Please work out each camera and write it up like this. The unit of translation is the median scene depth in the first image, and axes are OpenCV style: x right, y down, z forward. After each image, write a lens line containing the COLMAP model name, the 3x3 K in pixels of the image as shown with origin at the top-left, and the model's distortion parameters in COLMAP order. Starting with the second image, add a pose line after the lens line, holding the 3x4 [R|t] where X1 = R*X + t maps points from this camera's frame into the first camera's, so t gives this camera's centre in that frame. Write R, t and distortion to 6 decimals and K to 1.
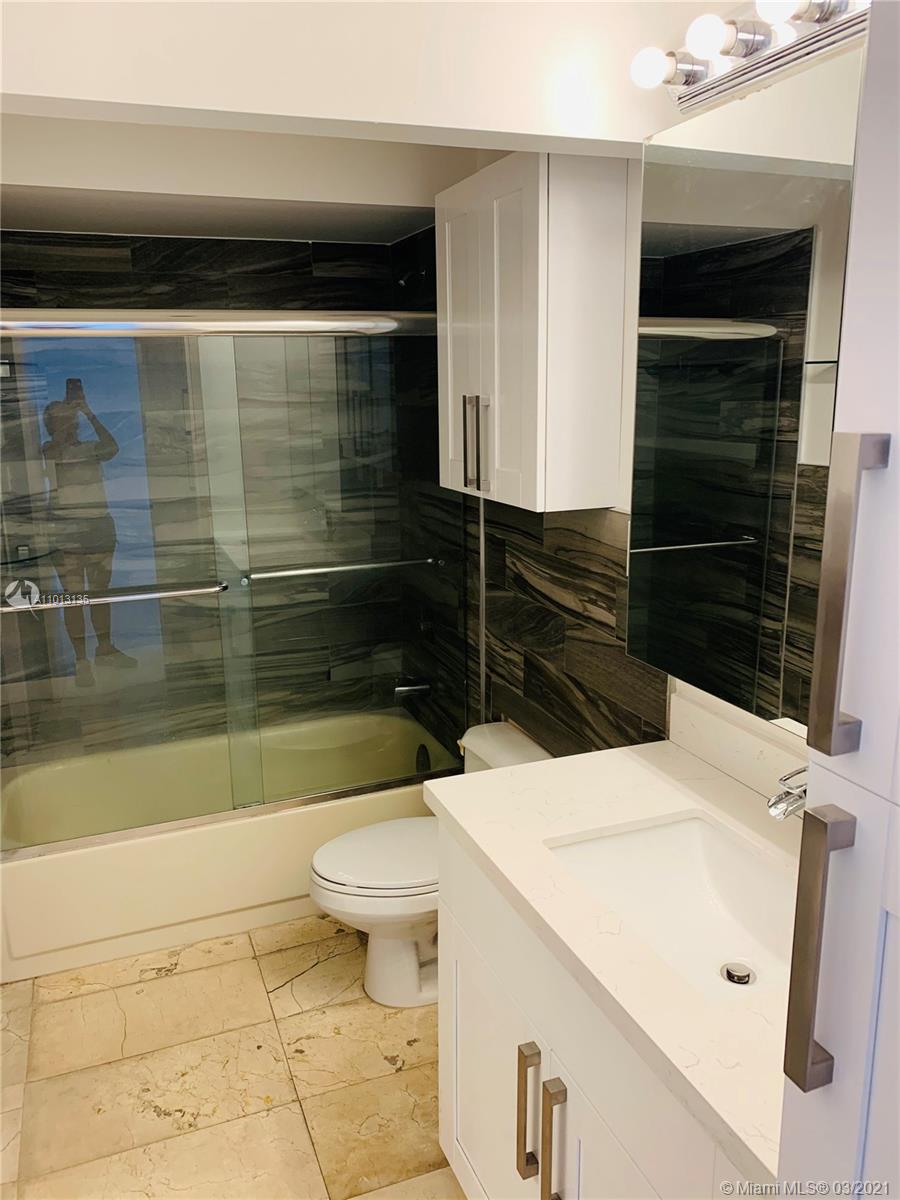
lens RADIAL K [[913.3, 0, 450.0], [0, 913.3, 600.0], [0, 0, 1]] dist [0.003201, -0.005011]
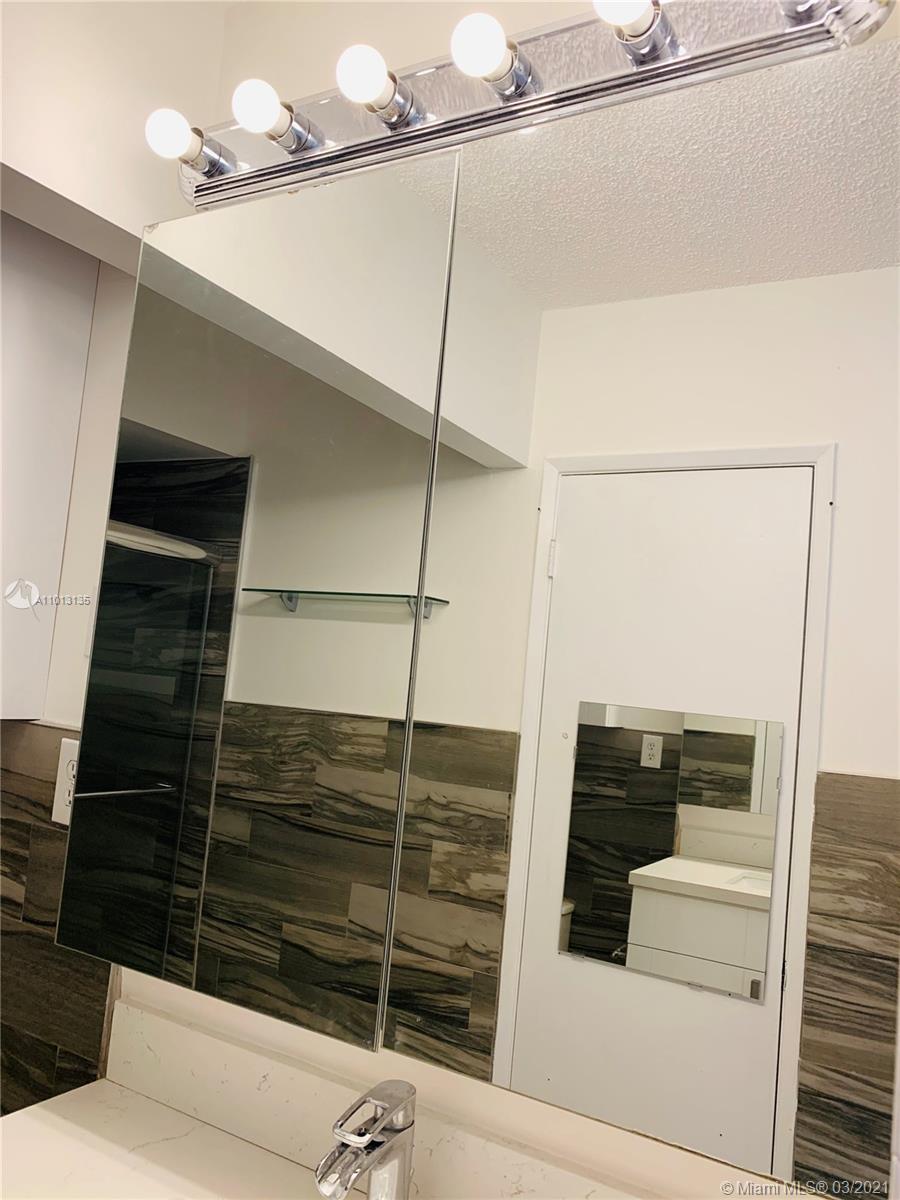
lens RADIAL K [[913.3, 0, 450.0], [0, 913.3, 600.0], [0, 0, 1]] dist [0.003201, -0.005011]
pose [[0.777740, 0.136179, 0.613658, -0.008927], [0.046189, 0.961231, -0.271850, 0.008569], [-0.626887, 0.239773, 0.741297, 0.170951]]
